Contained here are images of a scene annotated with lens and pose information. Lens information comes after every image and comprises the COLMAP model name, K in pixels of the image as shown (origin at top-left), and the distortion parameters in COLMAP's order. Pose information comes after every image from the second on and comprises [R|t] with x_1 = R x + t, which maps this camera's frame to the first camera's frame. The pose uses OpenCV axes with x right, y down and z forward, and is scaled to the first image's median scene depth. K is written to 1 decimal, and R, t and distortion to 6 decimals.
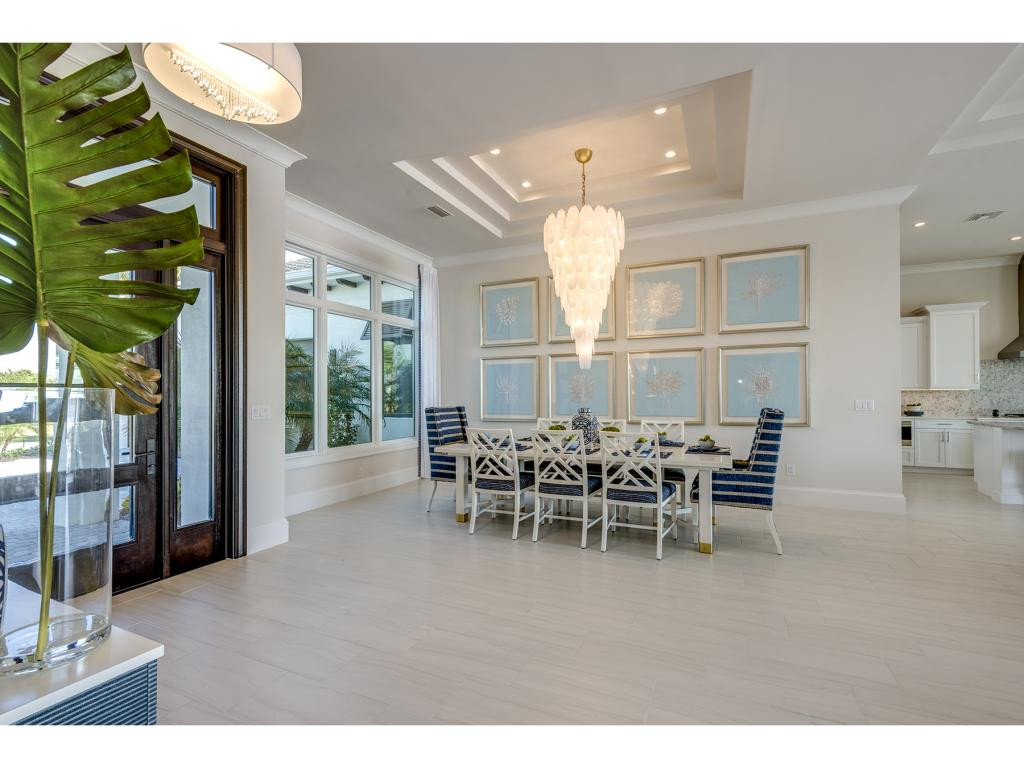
lens RADIAL K [[448.0, 0, 545.4], [0, 448.0, 390.5], [0, 0, 1]] dist [0.009401, -0.000033]
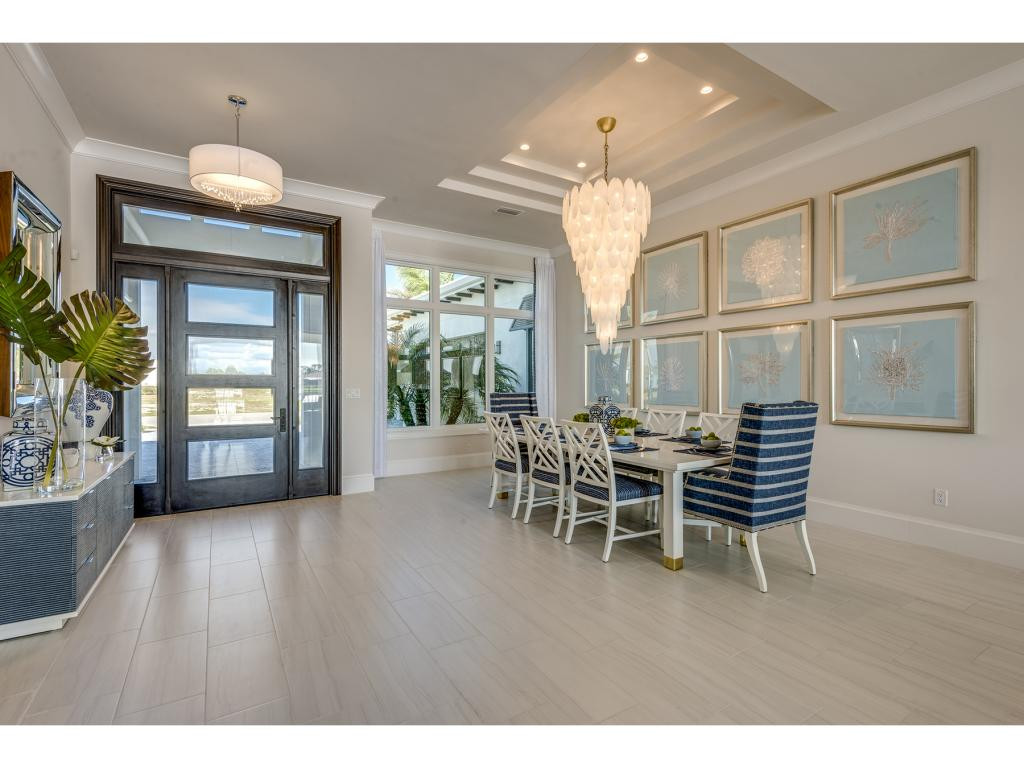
lens RADIAL K [[481.1, 0, 512.0], [0, 481.1, 384.0], [0, 0, 1]] dist [-0.000819, -0.000544]
pose [[0.810985, 0.007734, -0.585016, 0.513949], [0.000905, 0.999895, 0.014473, -0.000753], [0.585066, -0.012267, 0.810893, 0.072482]]
